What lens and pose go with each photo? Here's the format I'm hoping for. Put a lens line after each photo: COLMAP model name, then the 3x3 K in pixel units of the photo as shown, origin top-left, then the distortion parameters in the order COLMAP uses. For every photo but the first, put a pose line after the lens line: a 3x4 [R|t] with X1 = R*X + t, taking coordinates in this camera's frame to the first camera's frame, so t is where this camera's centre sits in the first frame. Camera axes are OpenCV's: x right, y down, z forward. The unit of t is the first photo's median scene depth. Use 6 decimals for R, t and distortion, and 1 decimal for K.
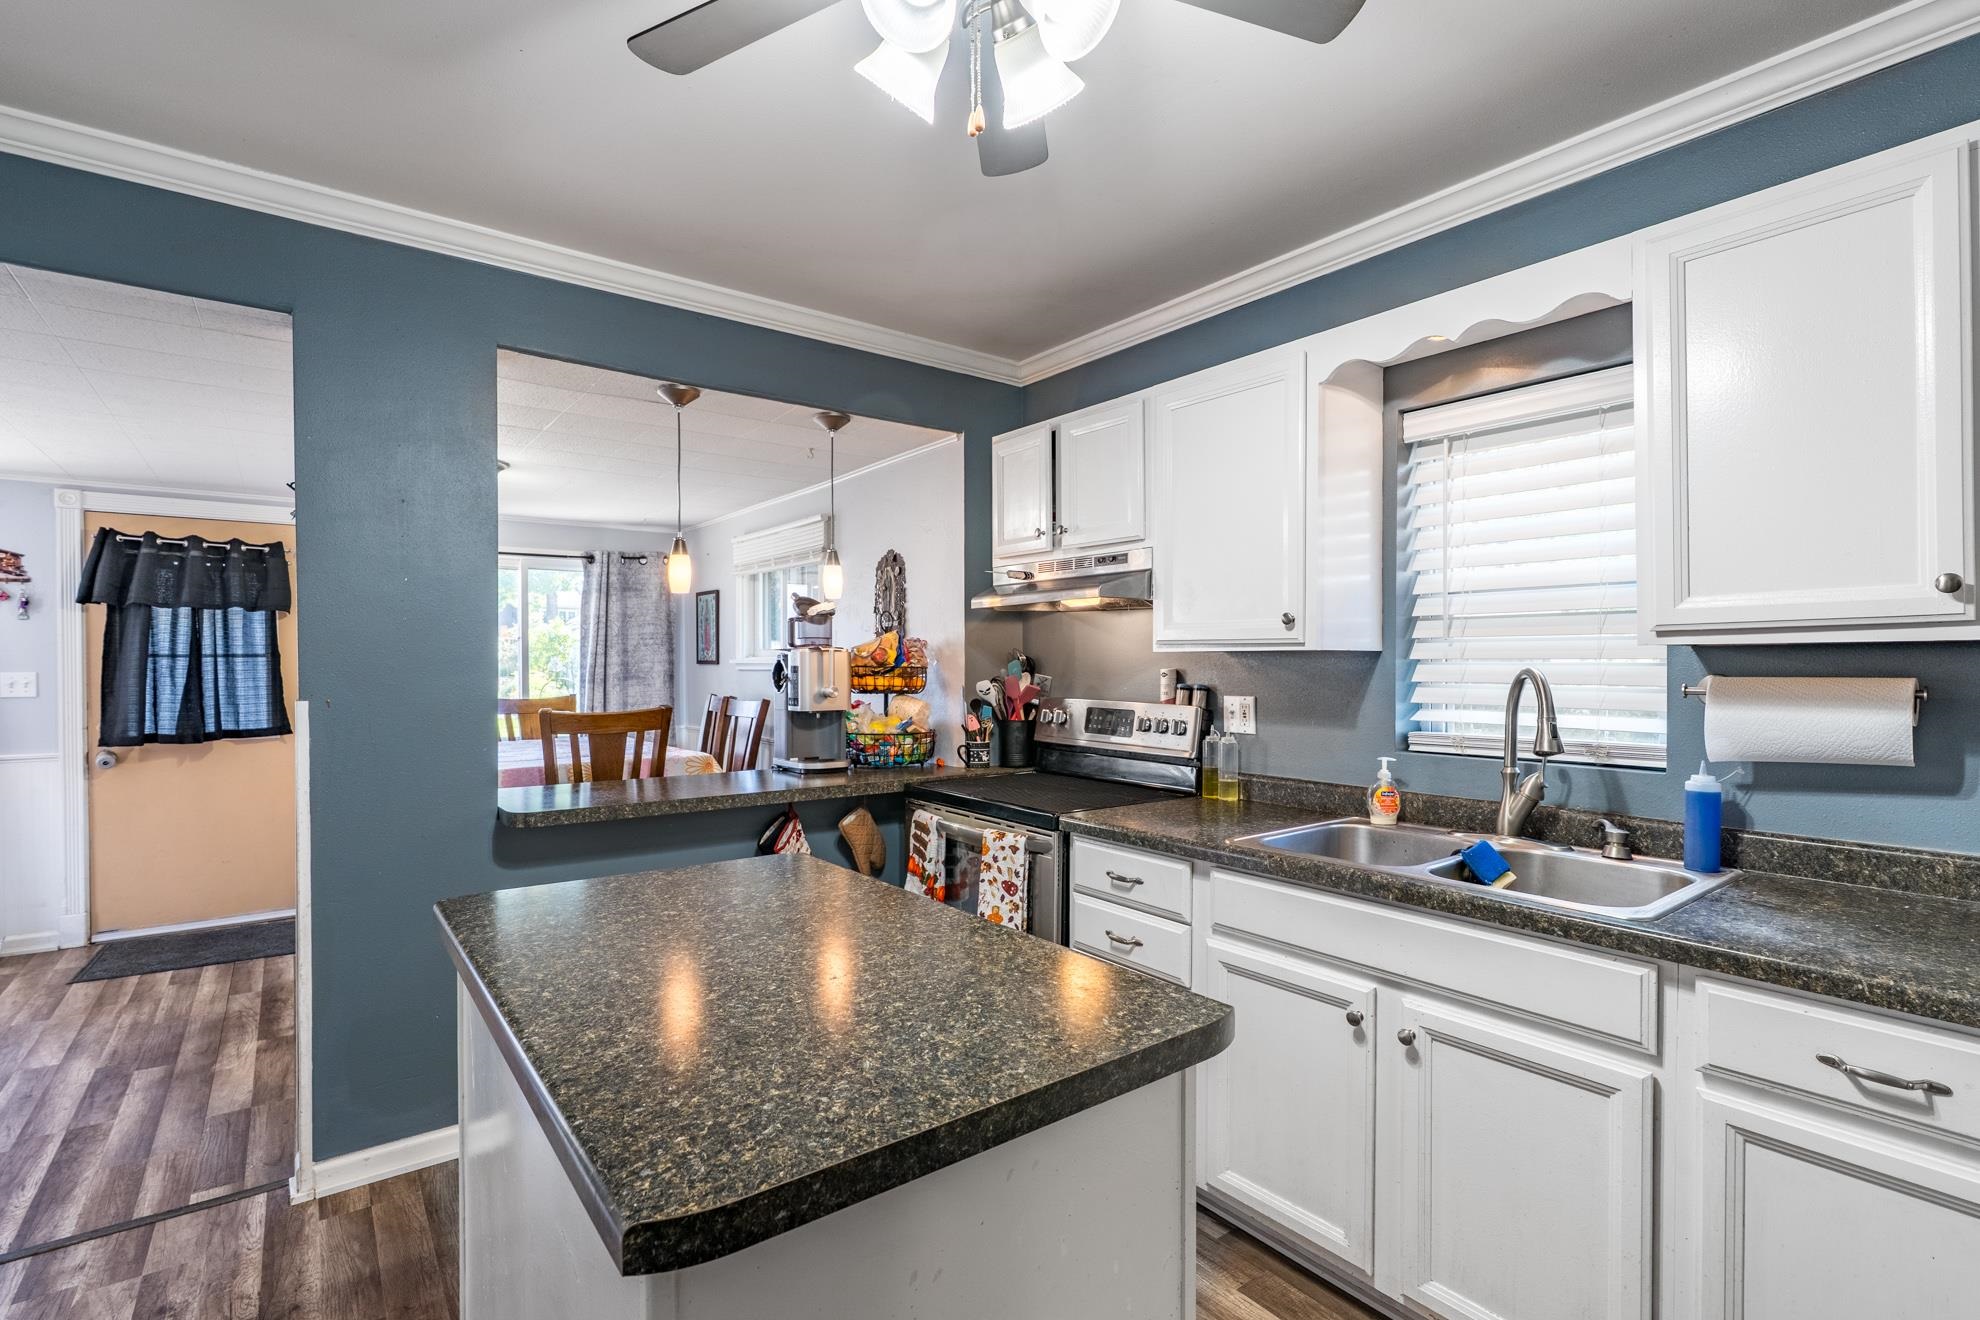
lens RADIAL K [[912.6, 0, 985.2], [0, 912.6, 669.5], [0, 0, 1]] dist [-0.004623, 0.000150]
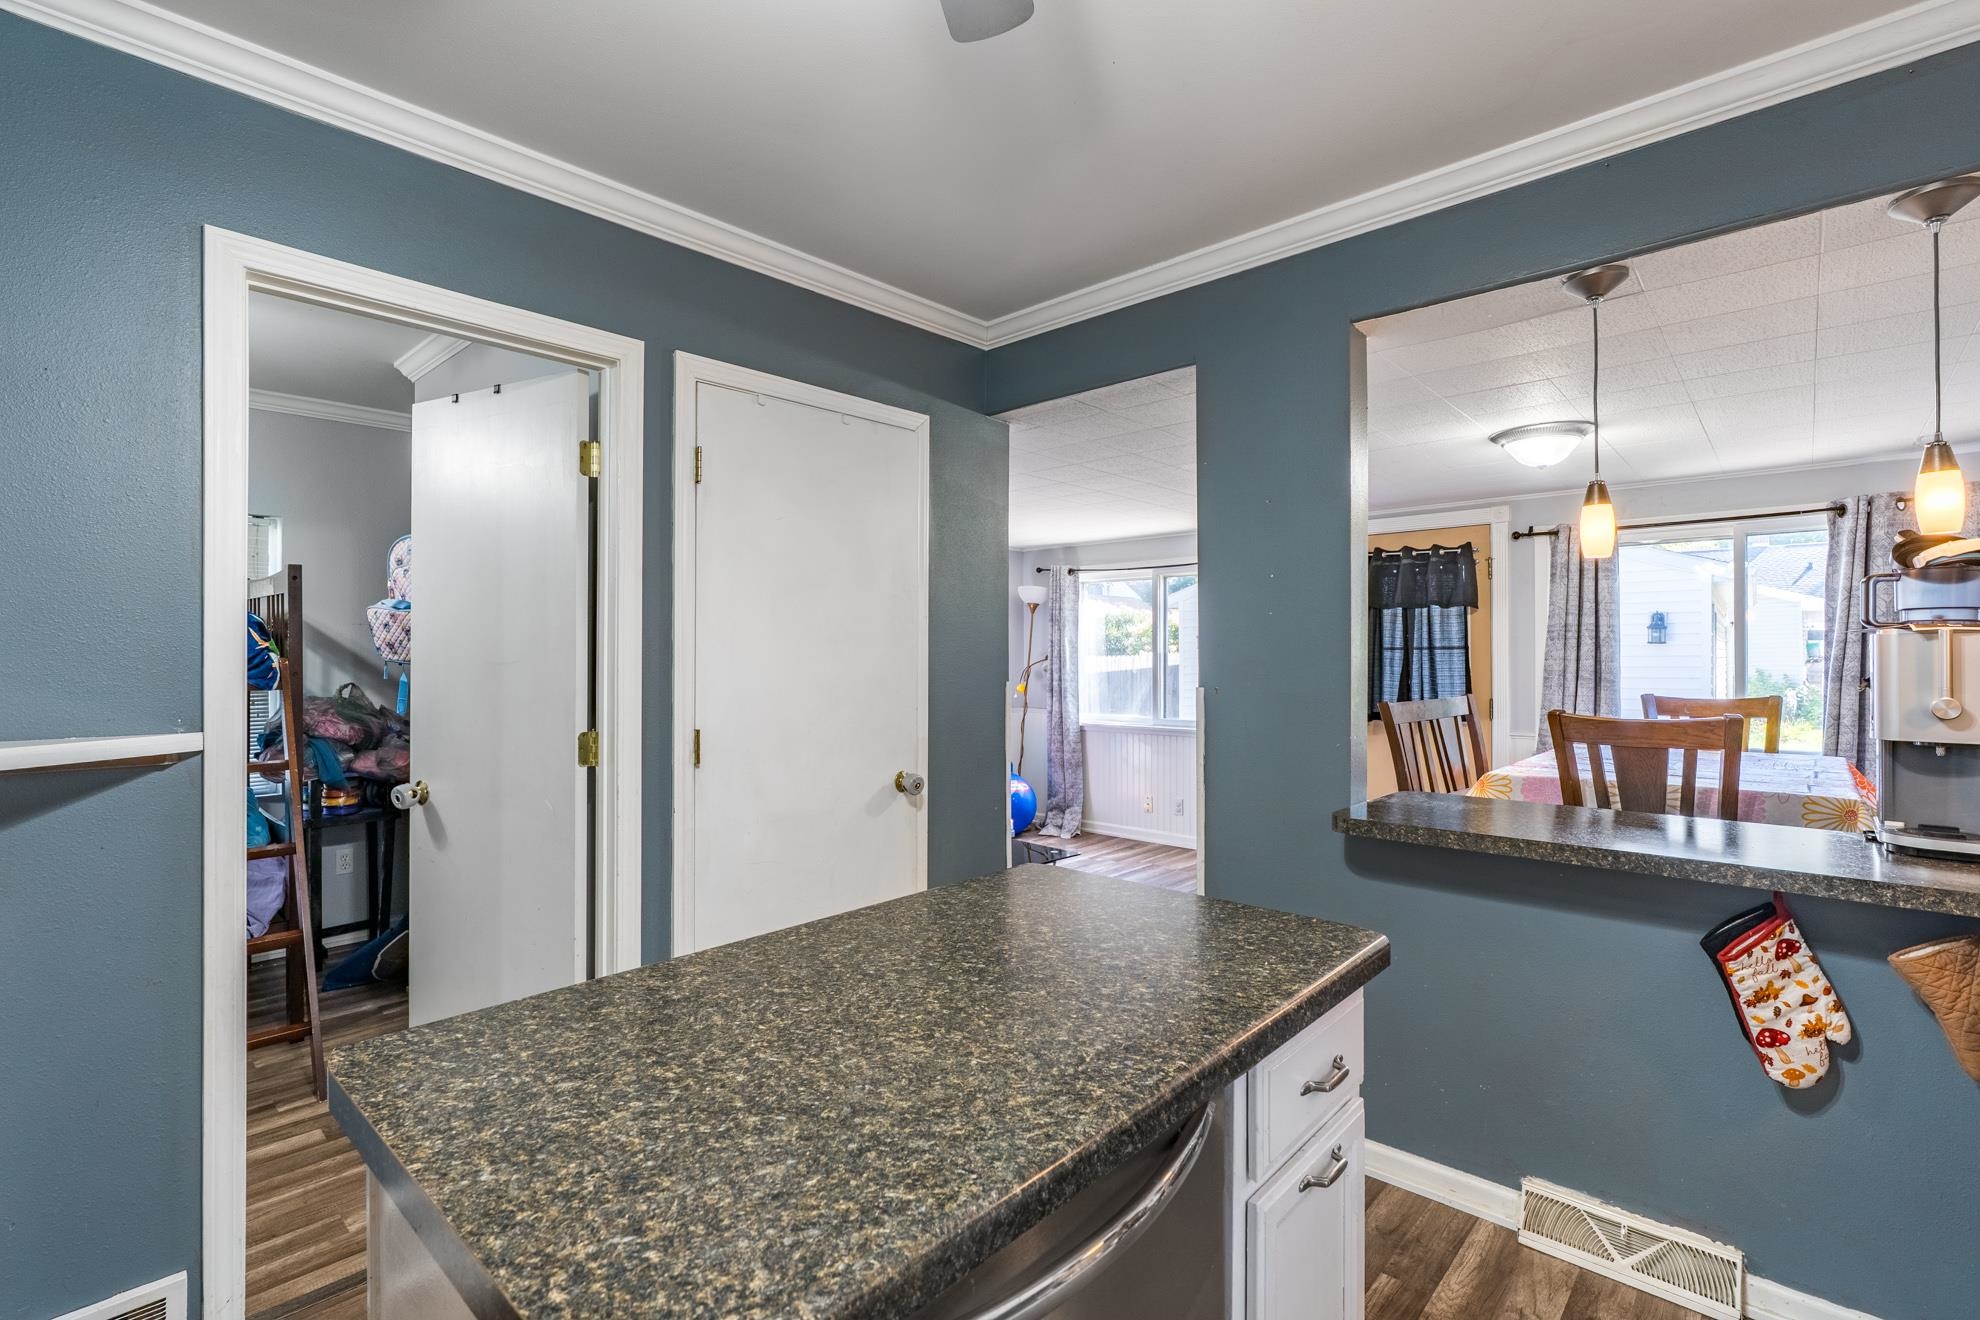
lens RADIAL K [[902.9, 0, 991.3], [0, 902.9, 652.2], [0, 0, 1]] dist [-0.009347, 0.000017]
pose [[0.183102, -0.003865, -0.983086, 0.188573], [-0.005037, 0.999975, -0.004870, -0.002134], [0.983081, 0.005844, 0.183078, 0.275332]]
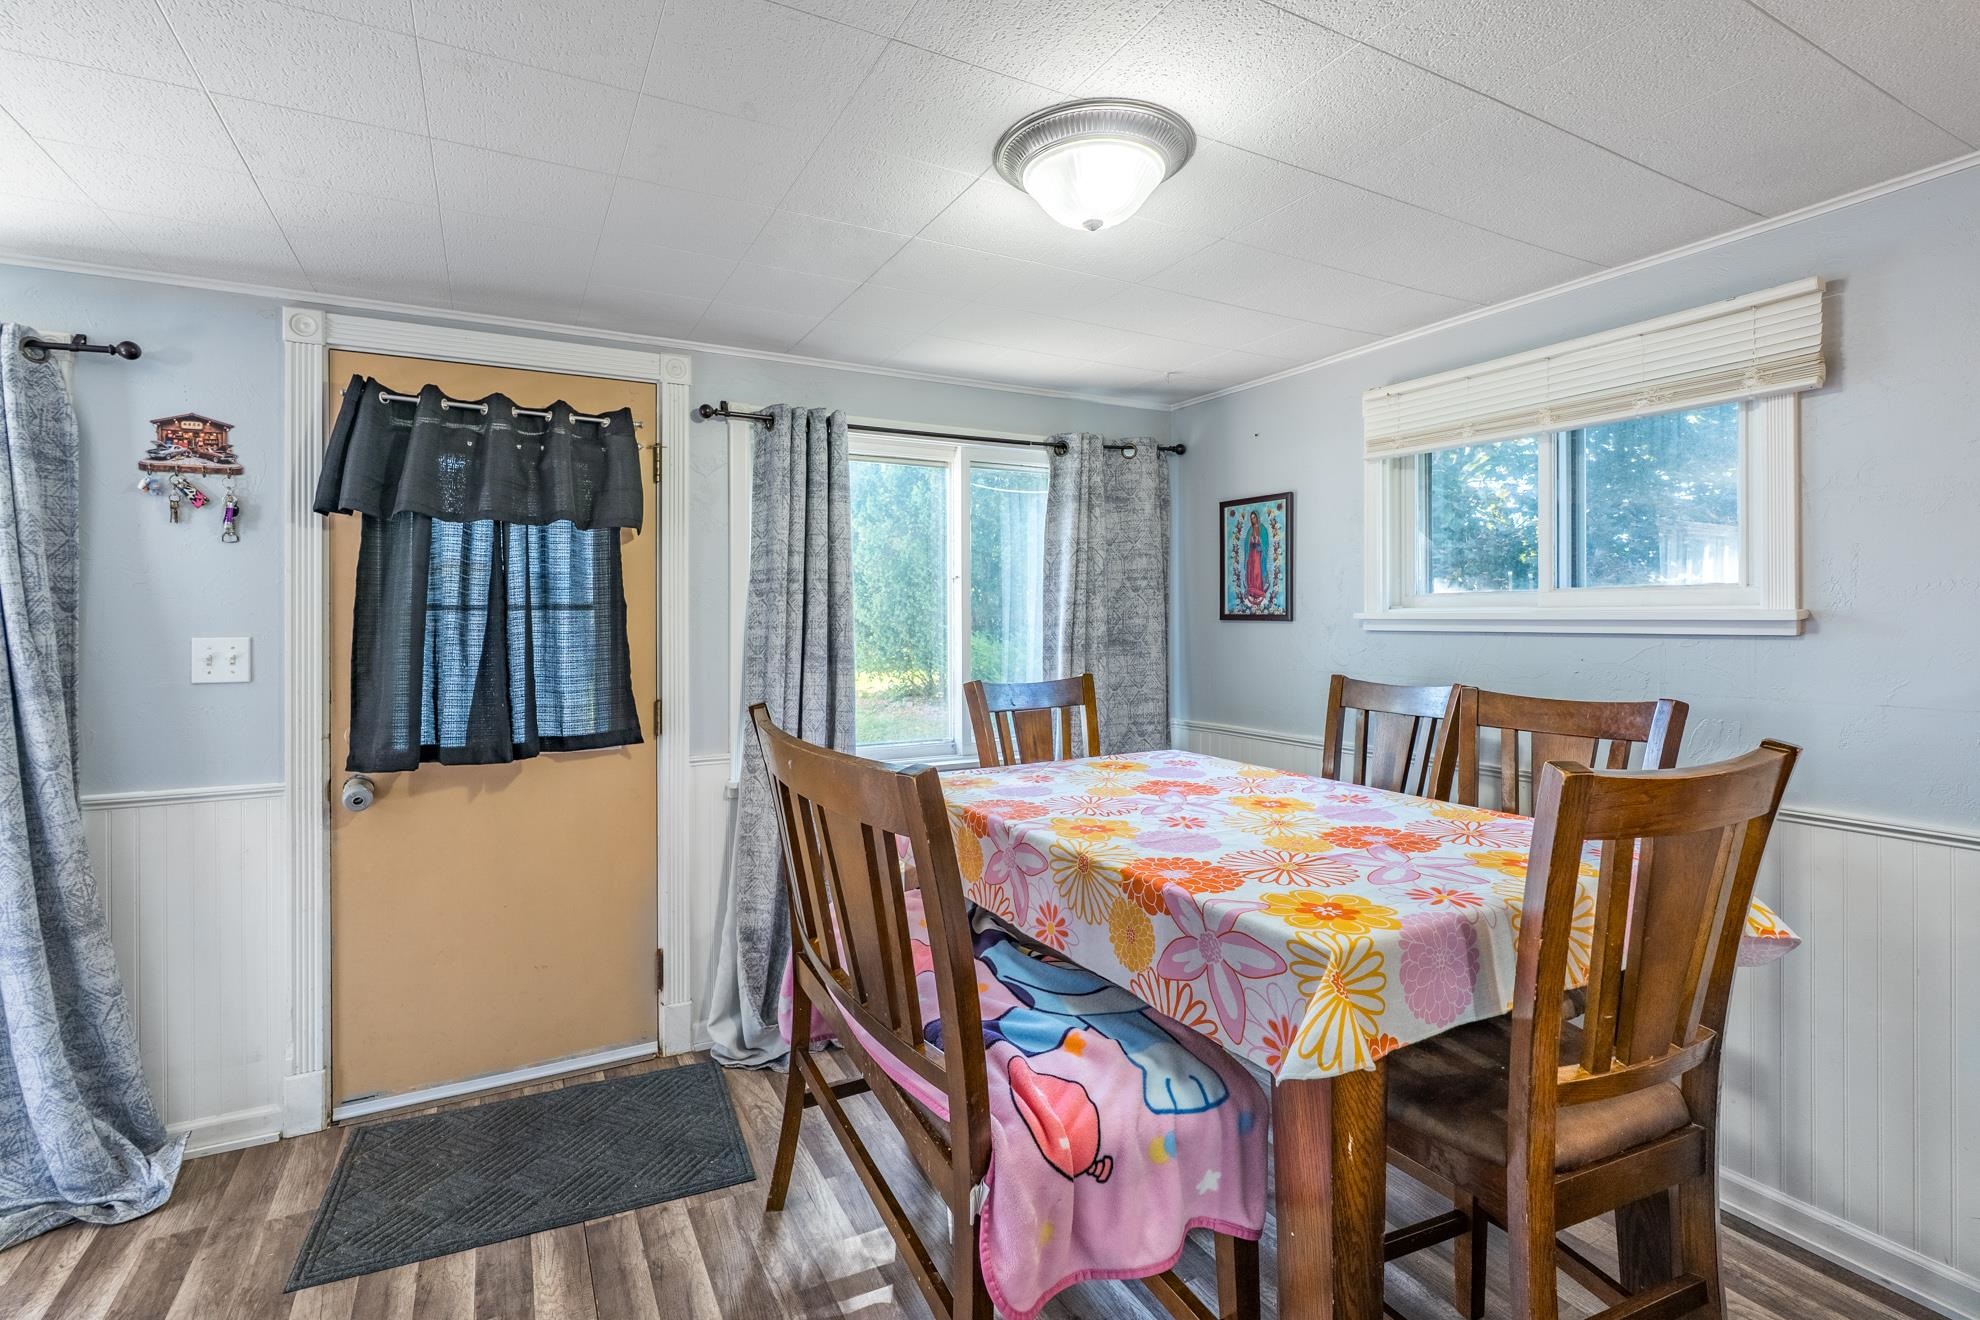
lens RADIAL K [[923.6, 0, 989.8], [0, 923.6, 610.7], [0, 0, 1]] dist [-0.006210, -0.000076]
pose [[0.986878, -0.003068, -0.161441, -0.505111], [0.000558, 0.999878, -0.015596, -0.004006], [0.161470, 0.015301, 0.986759, 0.515249]]
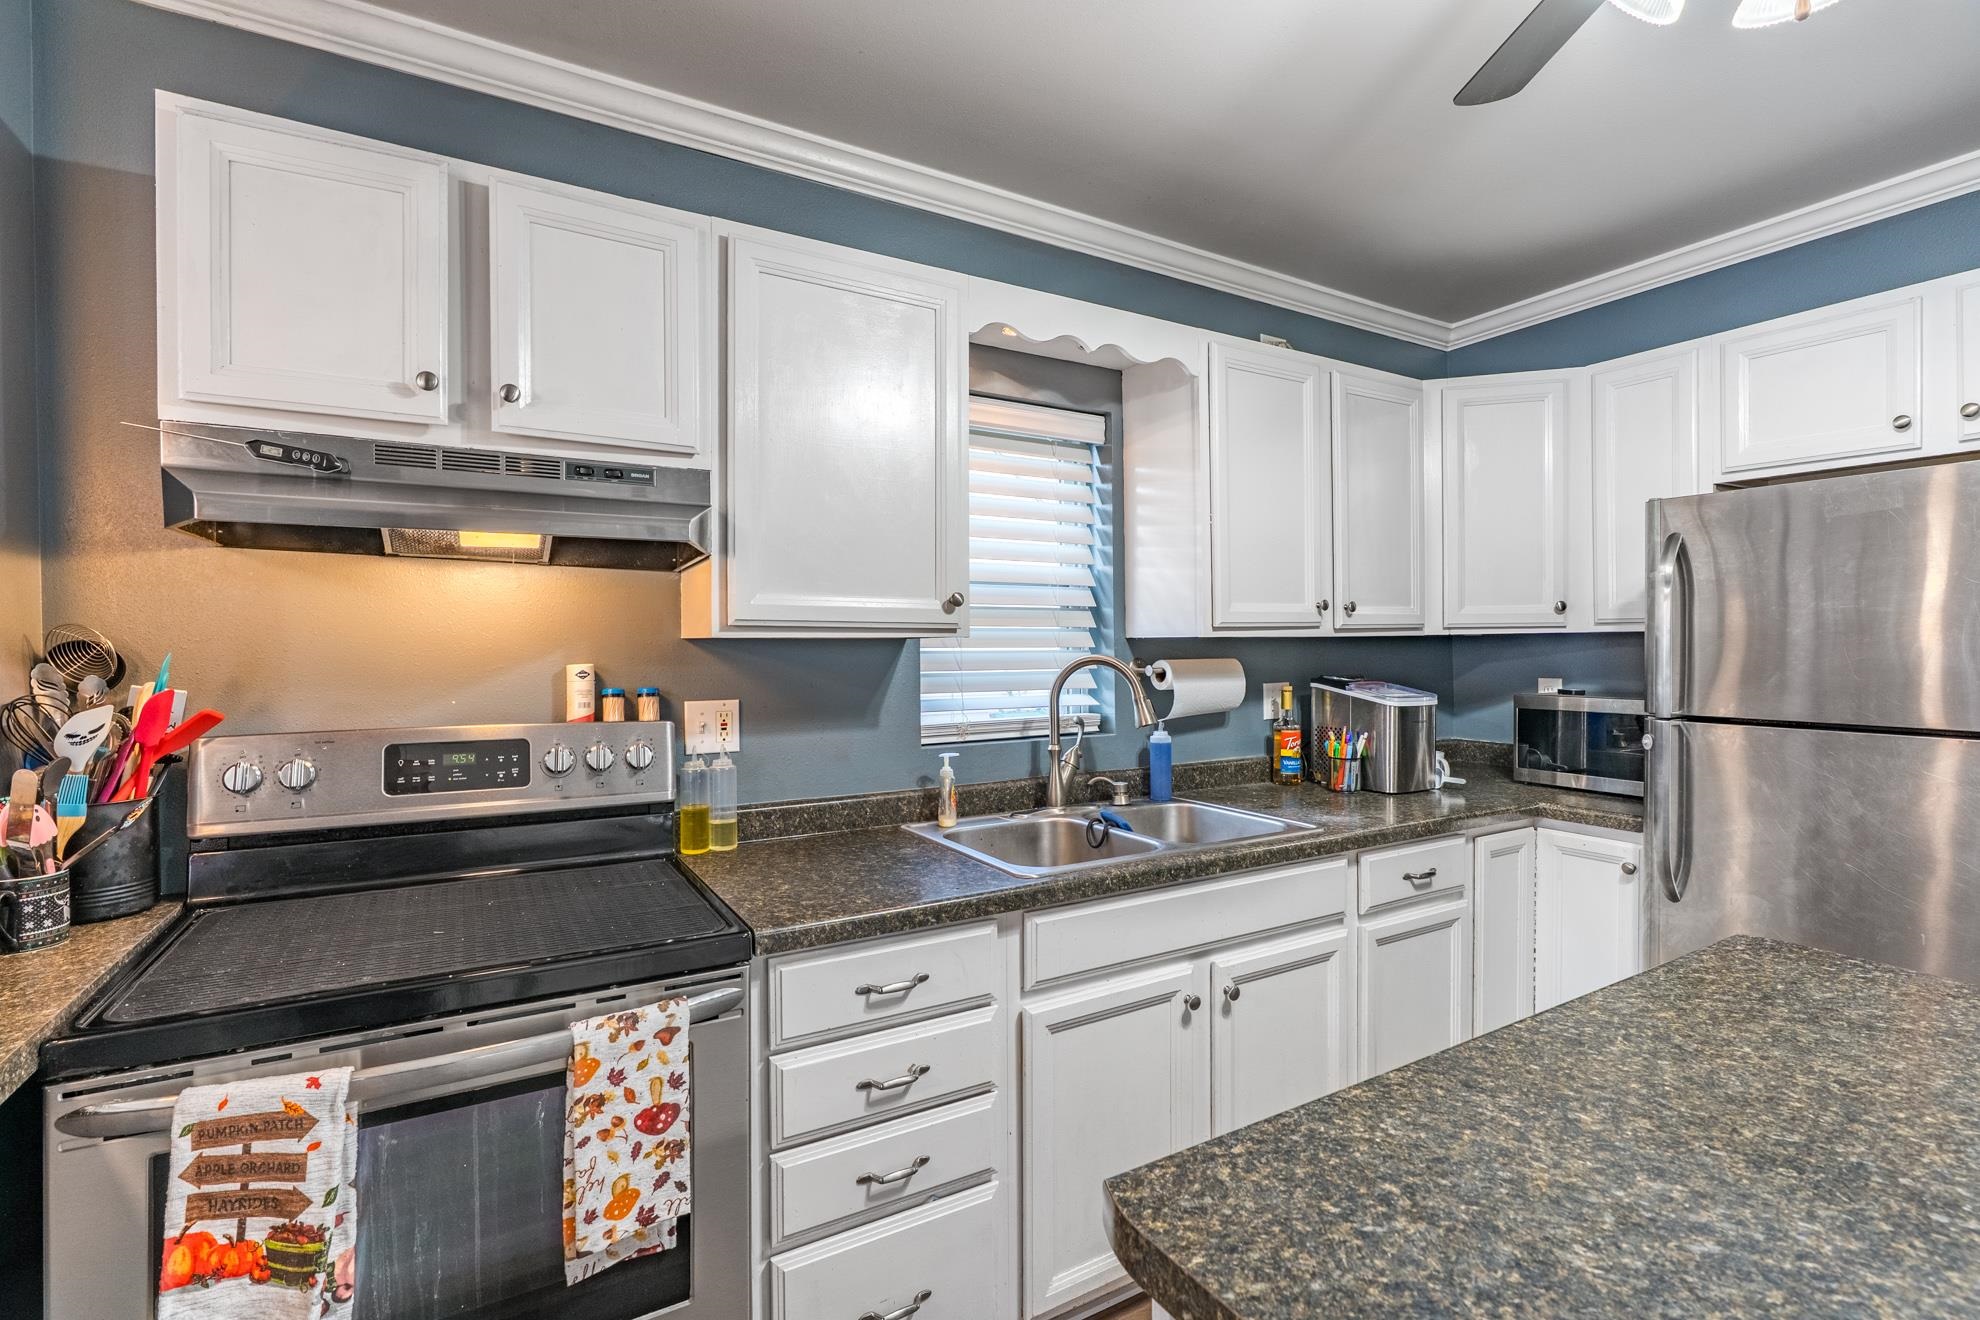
lens RADIAL K [[898.7, 0, 984.3], [0, 898.7, 651.4], [0, 0, 1]] dist [-0.008379, 0.000808]
pose [[0.123246, -0.003370, 0.992370, -0.259891], [0.013284, 0.999910, 0.001746, -0.005335], [-0.992287, 0.012968, 0.123280, 0.466753]]
